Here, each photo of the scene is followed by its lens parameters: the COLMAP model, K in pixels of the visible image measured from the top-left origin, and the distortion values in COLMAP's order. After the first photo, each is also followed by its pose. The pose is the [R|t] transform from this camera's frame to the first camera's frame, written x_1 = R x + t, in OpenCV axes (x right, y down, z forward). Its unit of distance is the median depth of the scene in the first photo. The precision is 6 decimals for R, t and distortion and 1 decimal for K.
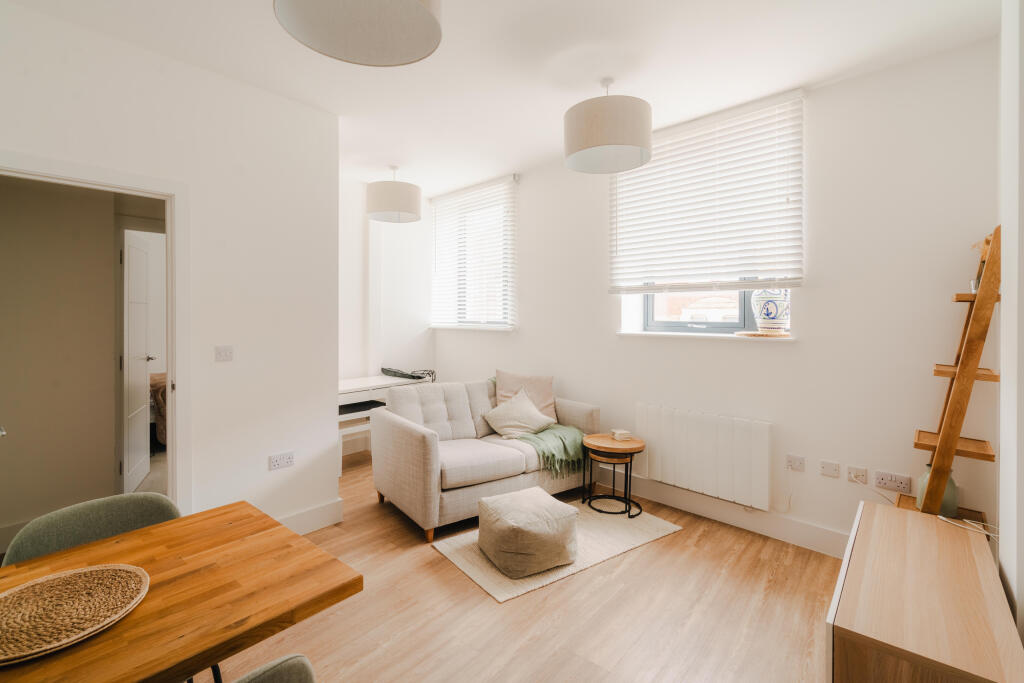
lens RADIAL K [[472.4, 0, 484.2], [0, 472.4, 315.2], [0, 0, 1]] dist [-0.002676, 0.001011]
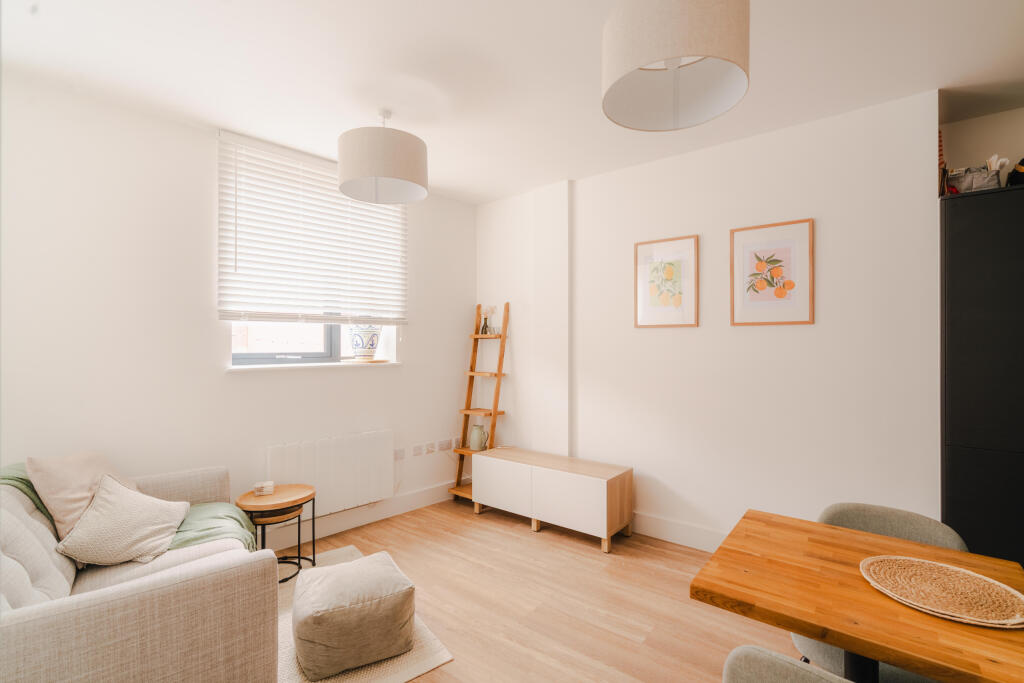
lens RADIAL K [[472.4, 0, 510.4], [0, 472.4, 344.0], [0, 0, 1]] dist [-0.002676, 0.001011]
pose [[-0.052372, -0.000942, 0.998627, -0.667193], [0.003065, 0.999995, 0.001104, -0.004347], [-0.998623, 0.003119, -0.052369, 0.699268]]
